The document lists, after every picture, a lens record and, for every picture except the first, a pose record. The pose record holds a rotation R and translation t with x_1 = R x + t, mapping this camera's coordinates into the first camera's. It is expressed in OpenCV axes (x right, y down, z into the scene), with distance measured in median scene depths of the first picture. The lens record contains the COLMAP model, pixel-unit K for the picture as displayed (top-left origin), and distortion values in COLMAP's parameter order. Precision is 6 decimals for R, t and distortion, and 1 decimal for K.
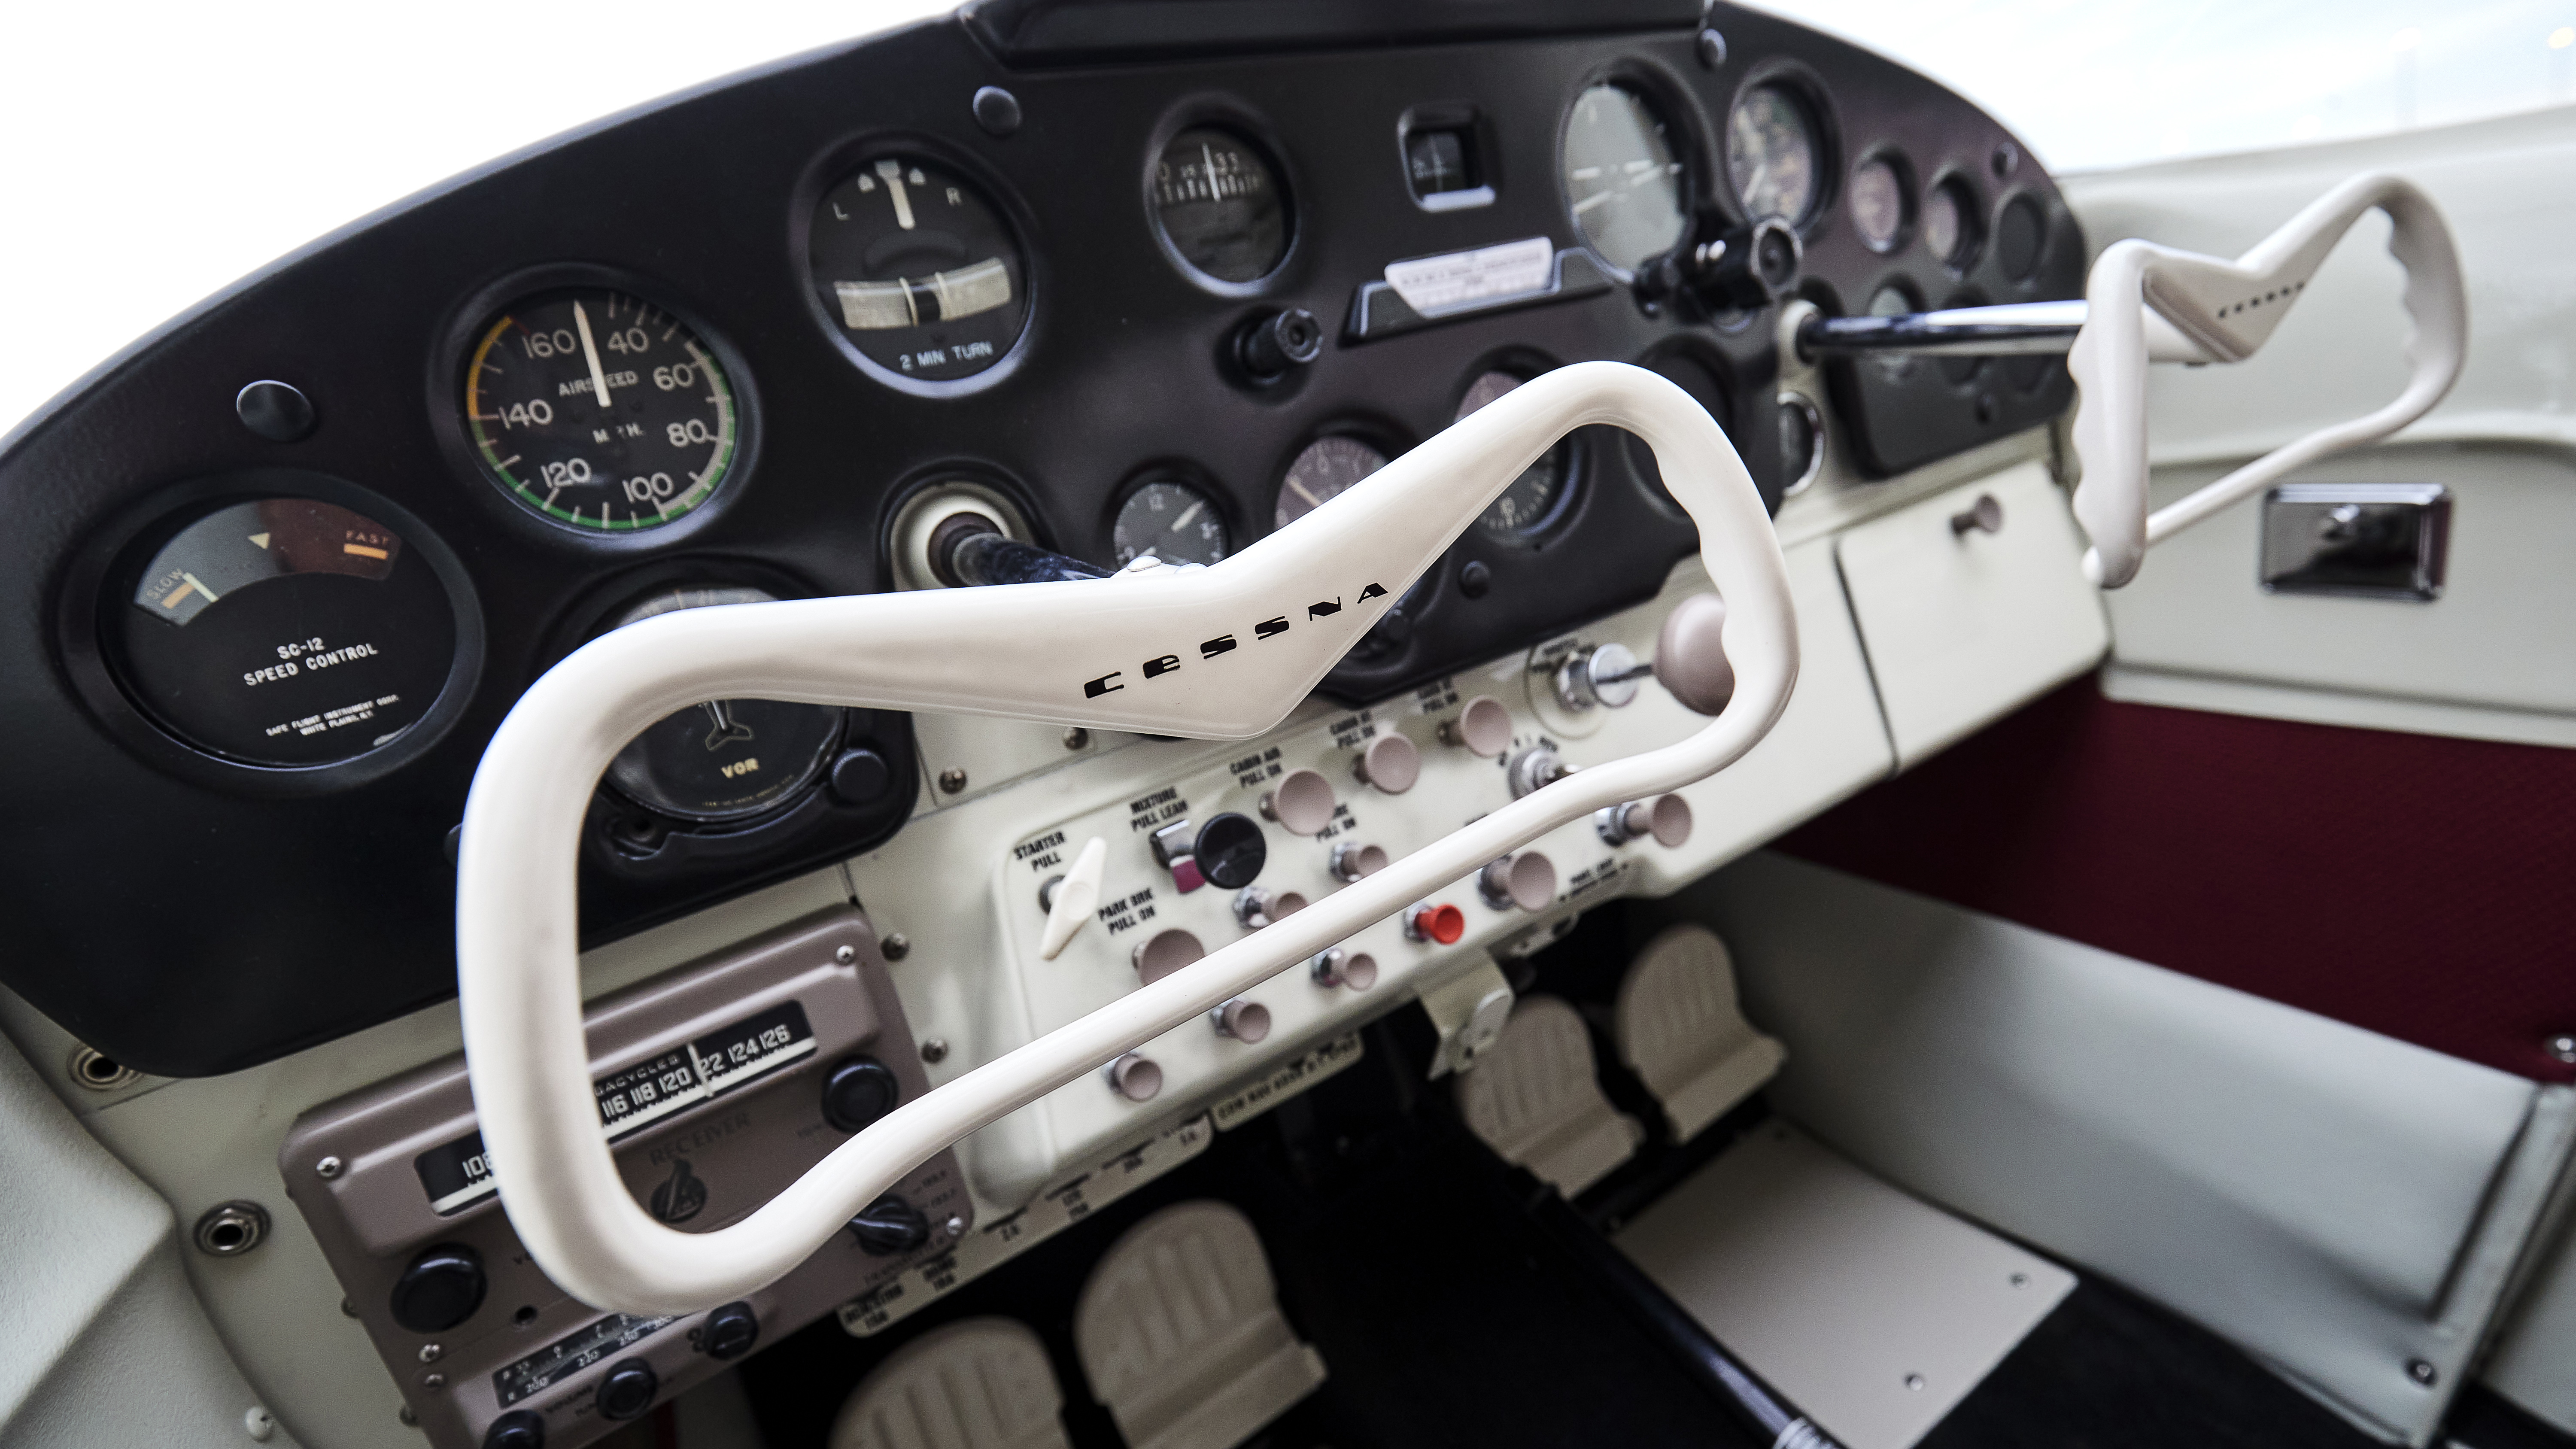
lens RADIAL K [[1165.4, 0, 1284.0], [0, 1165.4, 727.8], [0, 0, 1]] dist [-0.031978, -0.000746]
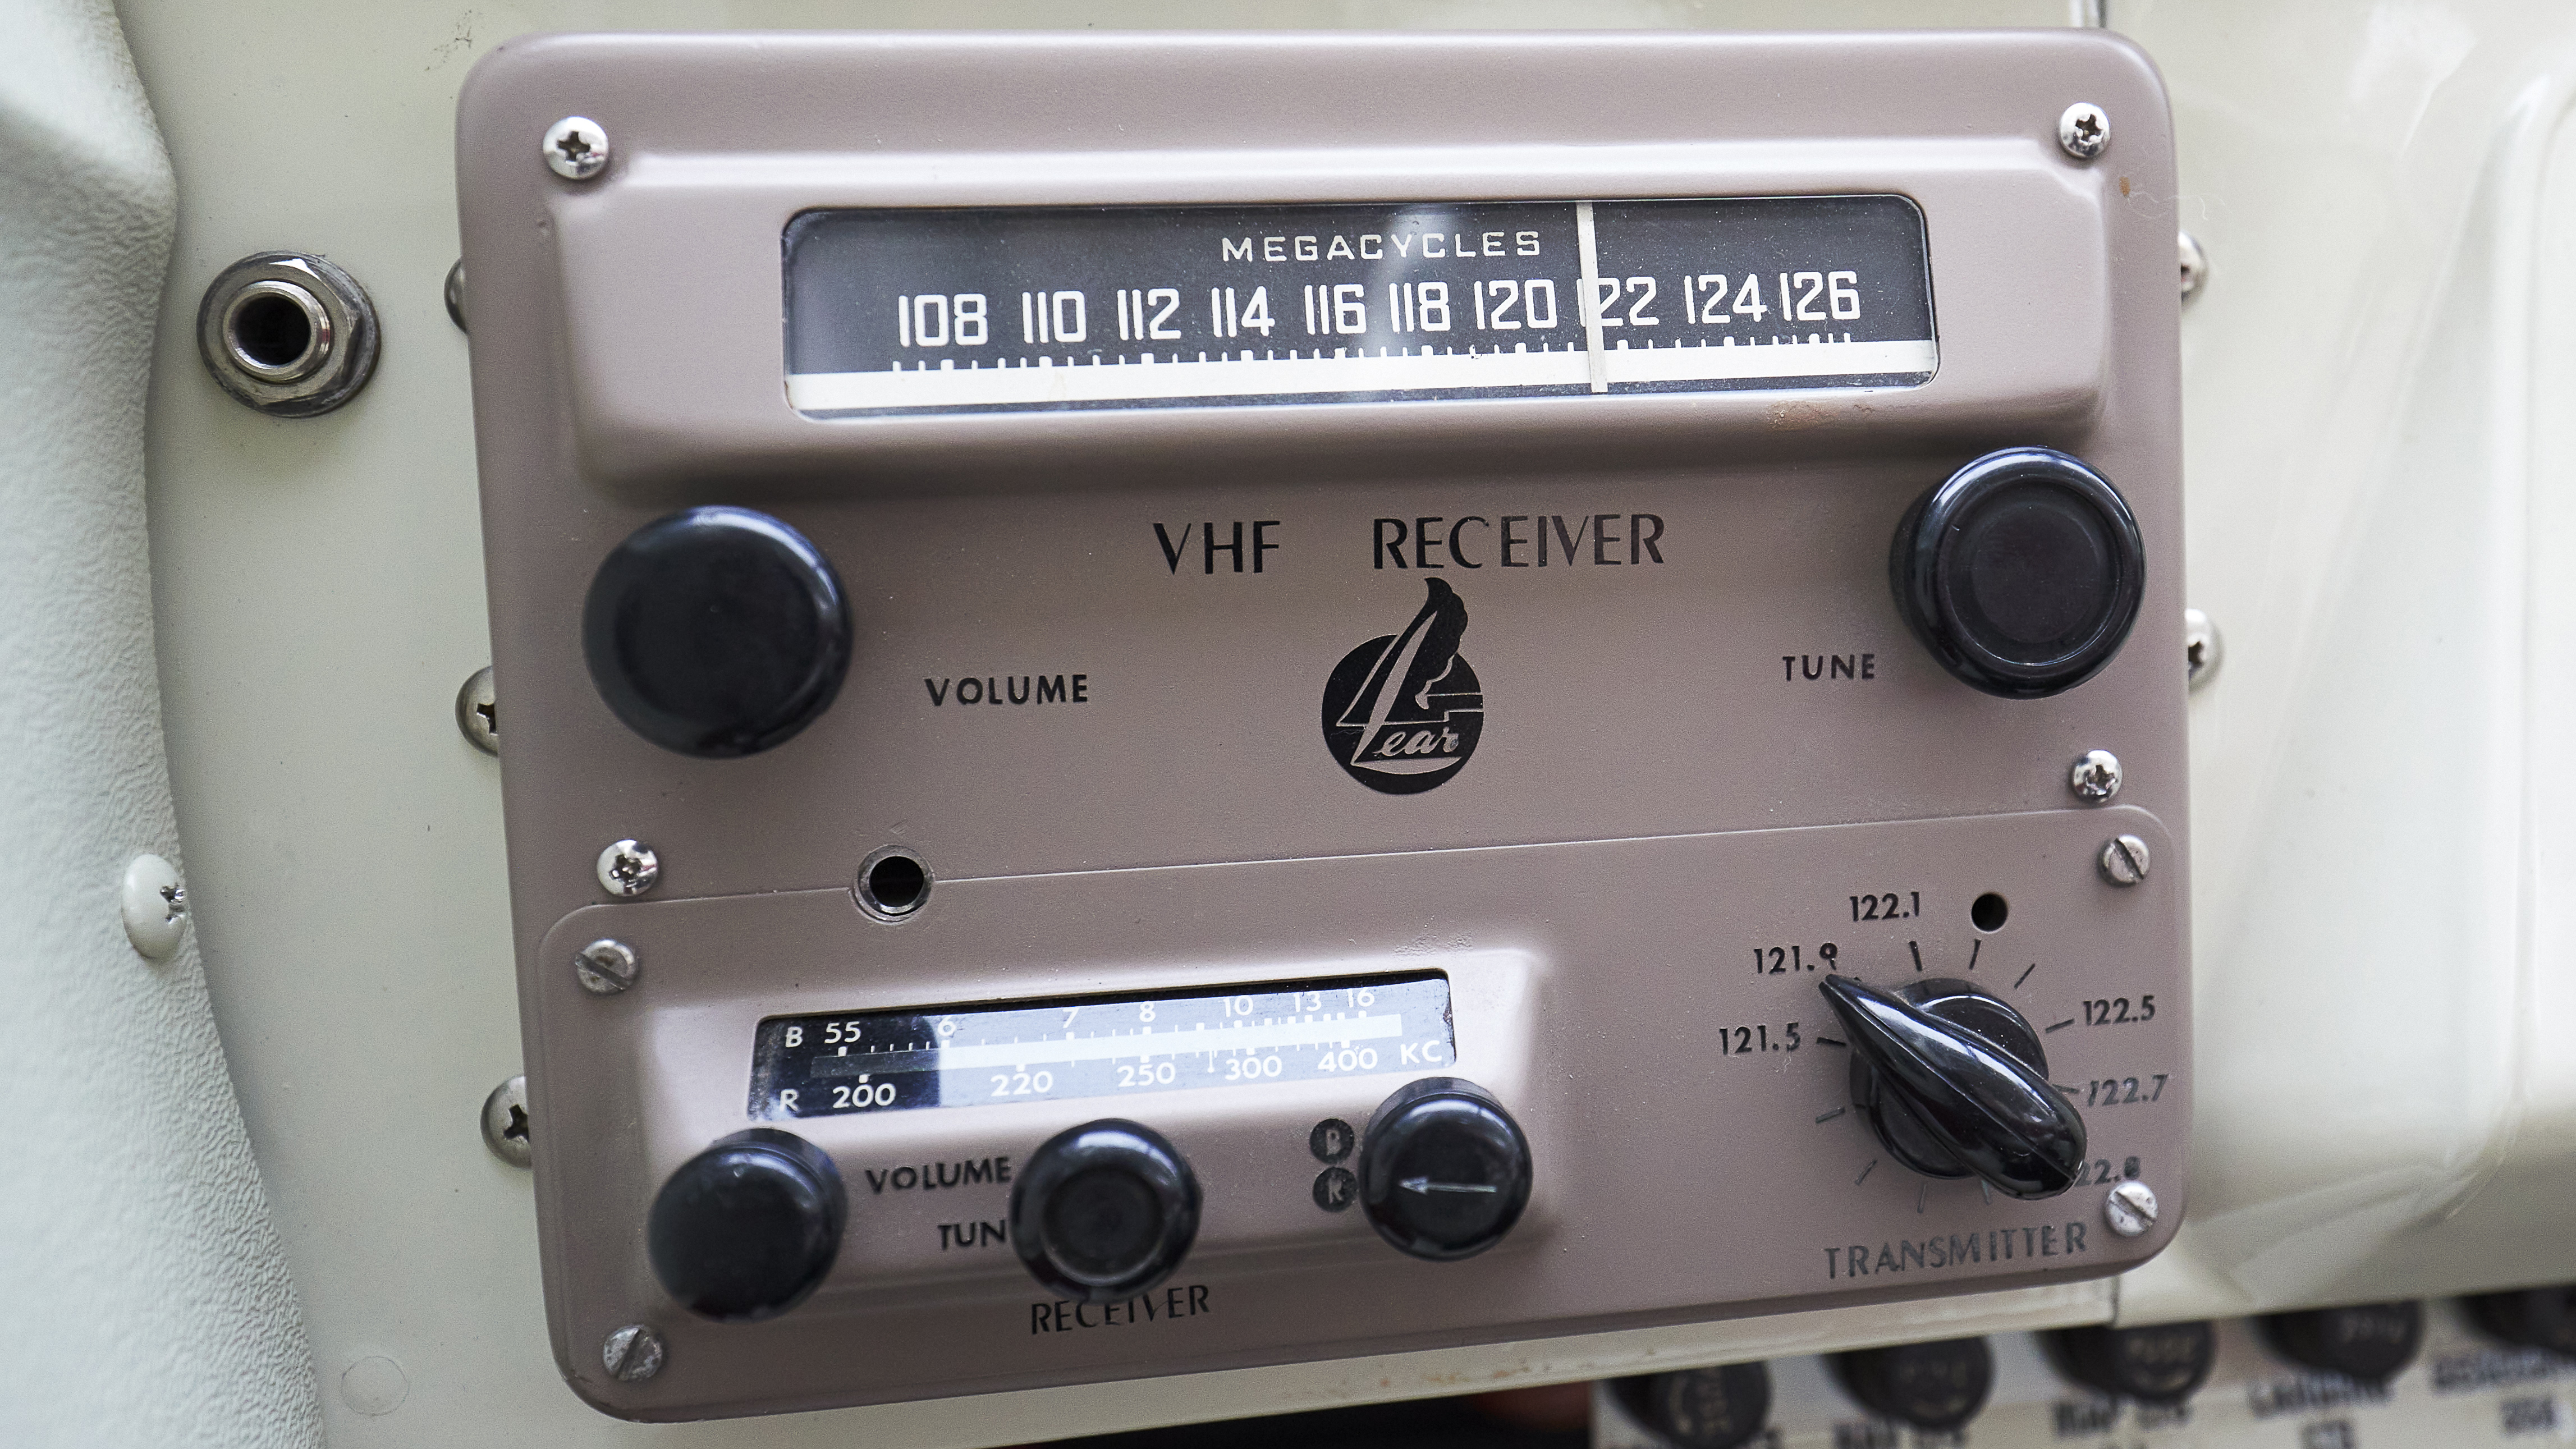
lens RADIAL K [[1915.0, 0, 1292.9], [0, 1915.0, 726.9], [0, 0, 1]] dist [0.035644, 0.002635]
pose [[0.885169, 0.195460, -0.422222, -0.341443], [-0.262037, 0.959301, -0.105256, 0.484952], [0.384465, 0.203807, 0.900361, 0.535423]]
